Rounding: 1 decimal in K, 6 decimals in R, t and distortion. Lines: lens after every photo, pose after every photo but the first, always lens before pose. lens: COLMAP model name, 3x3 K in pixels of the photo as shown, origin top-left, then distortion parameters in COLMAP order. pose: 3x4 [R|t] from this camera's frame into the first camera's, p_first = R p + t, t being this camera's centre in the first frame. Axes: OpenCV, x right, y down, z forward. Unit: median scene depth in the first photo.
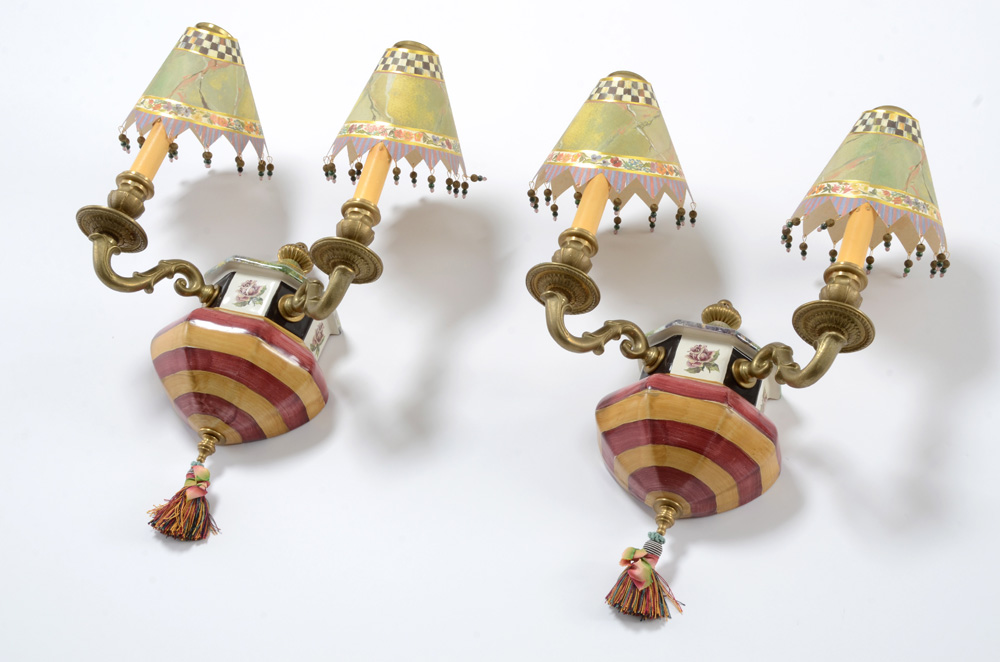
lens RADIAL K [[1931.3, 0, 493.8], [0, 1931.3, 331.2], [0, 0, 1]] dist [0.333294, 0.000000]
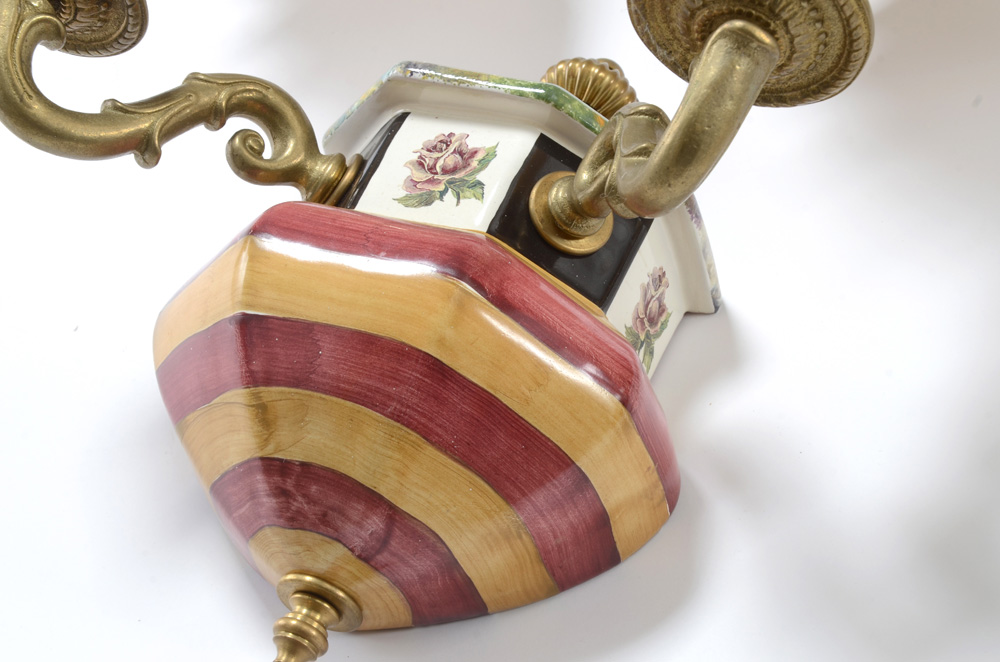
lens RADIAL K [[2677.8, 0, 500.5], [0, 2677.8, 331.4], [0, 0, 1]] dist [0.142337, 0.000000]
pose [[0.989687, 0.004782, -0.143164, -0.052114], [-0.018226, 0.995523, -0.092742, 0.050052], [0.142080, 0.094395, 0.985344, 0.562957]]
